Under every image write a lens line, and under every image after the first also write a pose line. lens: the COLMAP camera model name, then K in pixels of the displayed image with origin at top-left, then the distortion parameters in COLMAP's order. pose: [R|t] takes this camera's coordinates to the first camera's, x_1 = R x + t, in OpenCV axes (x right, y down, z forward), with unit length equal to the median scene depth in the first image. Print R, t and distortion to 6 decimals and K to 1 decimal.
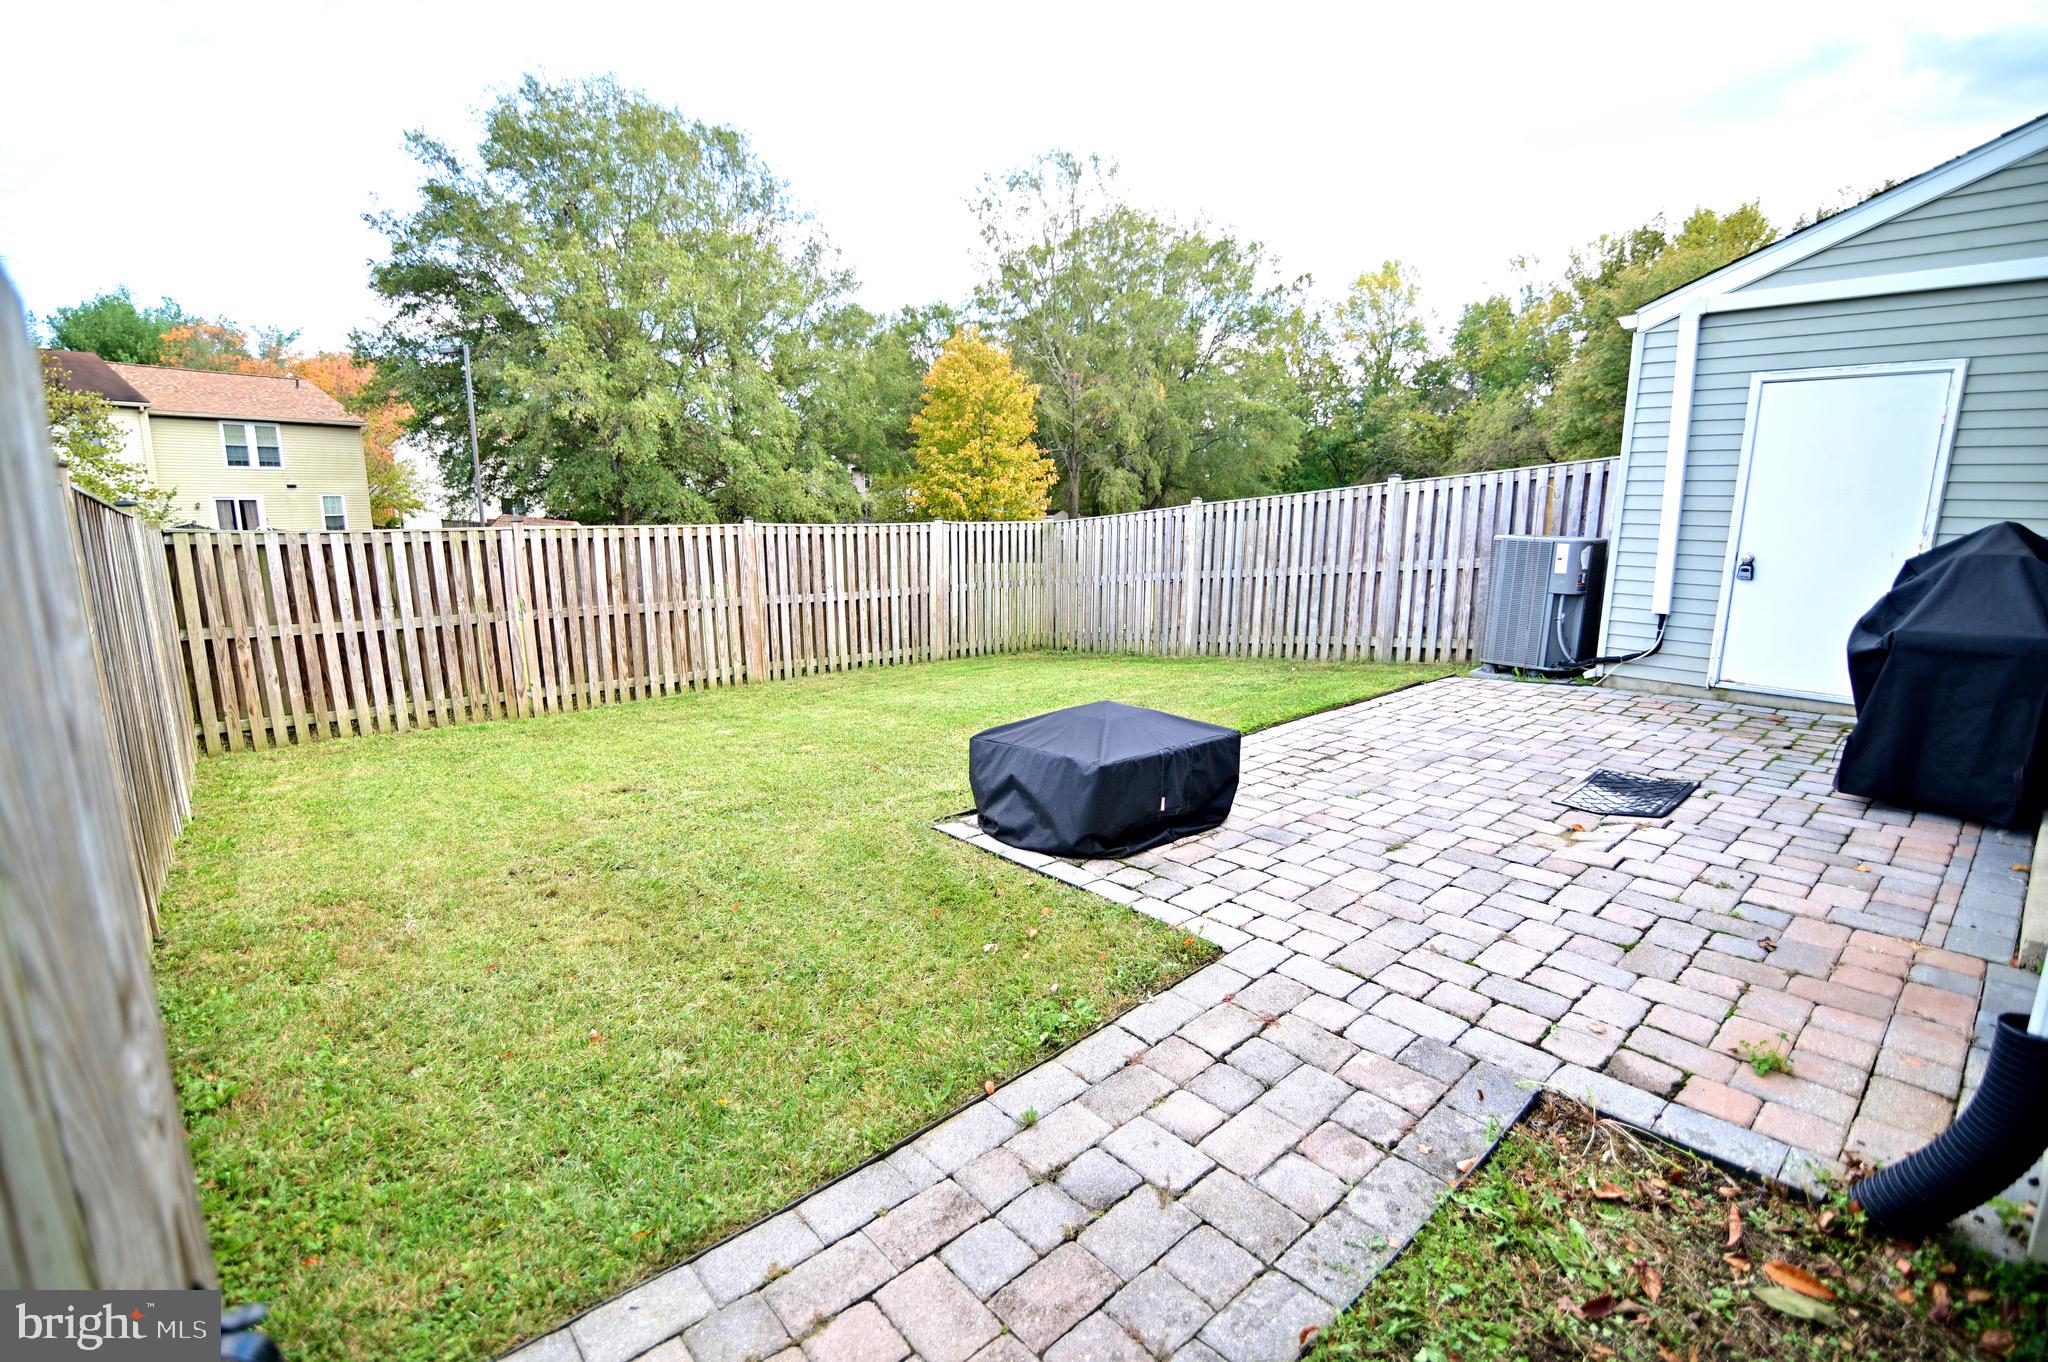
lens RADIAL K [[947.9, 0, 1014.6], [0, 947.9, 673.4], [0, 0, 1]] dist [-0.012411, -0.000436]
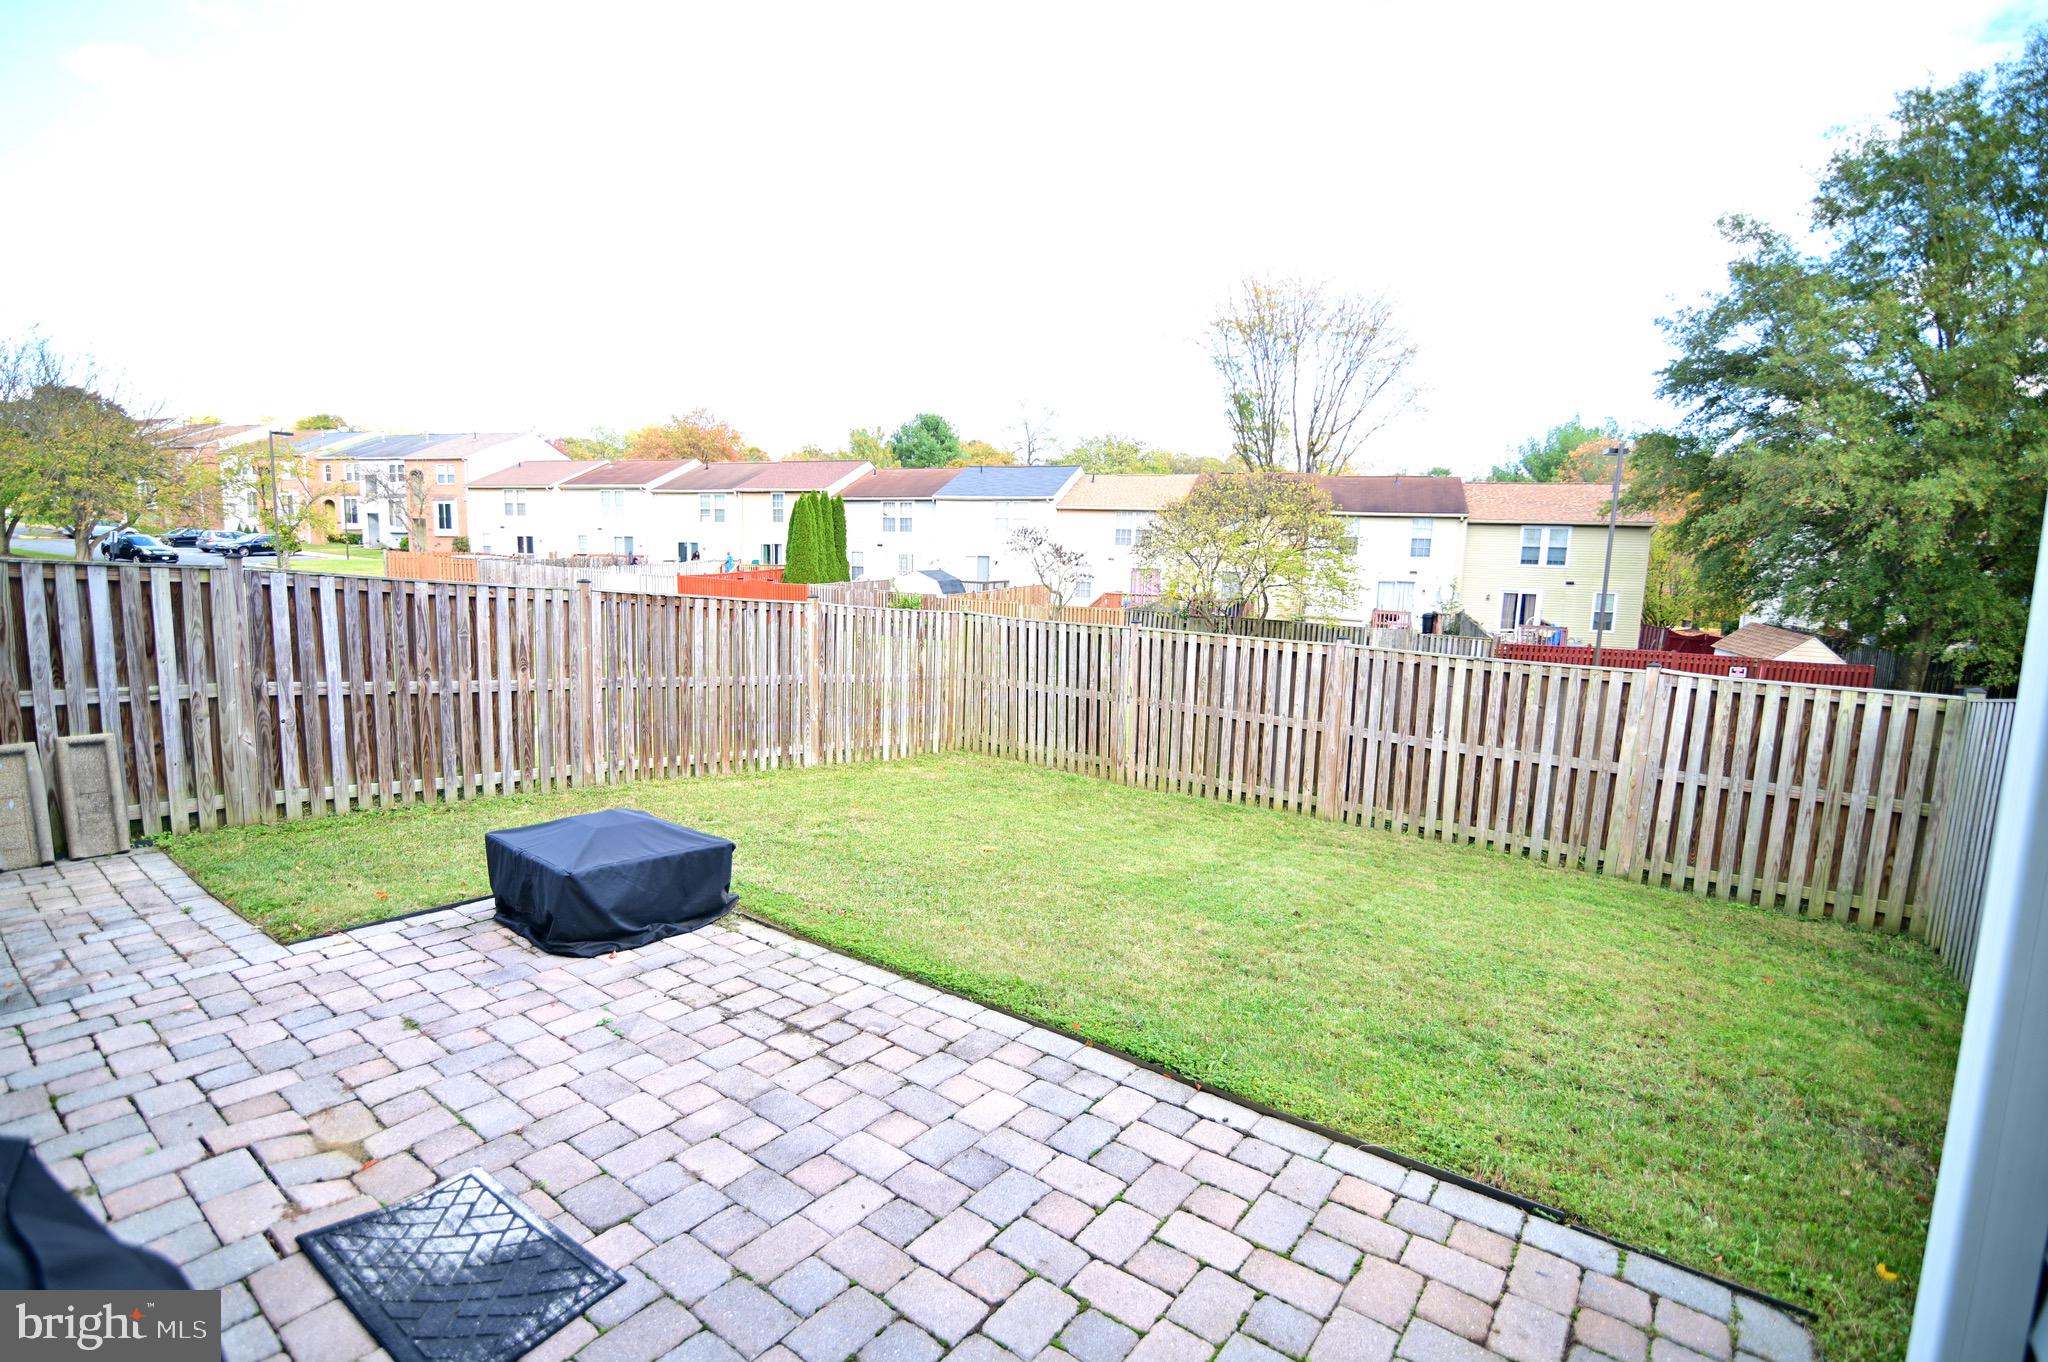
lens RADIAL K [[947.9, 0, 1014.5], [0, 947.9, 694.5], [0, 0, 1]] dist [-0.012411, -0.000436]
pose [[0.186690, 0.135816, -0.972986, 0.942474], [-0.207034, 0.973595, 0.096177, -0.232605], [0.960356, 0.183486, 0.209879, 0.912994]]
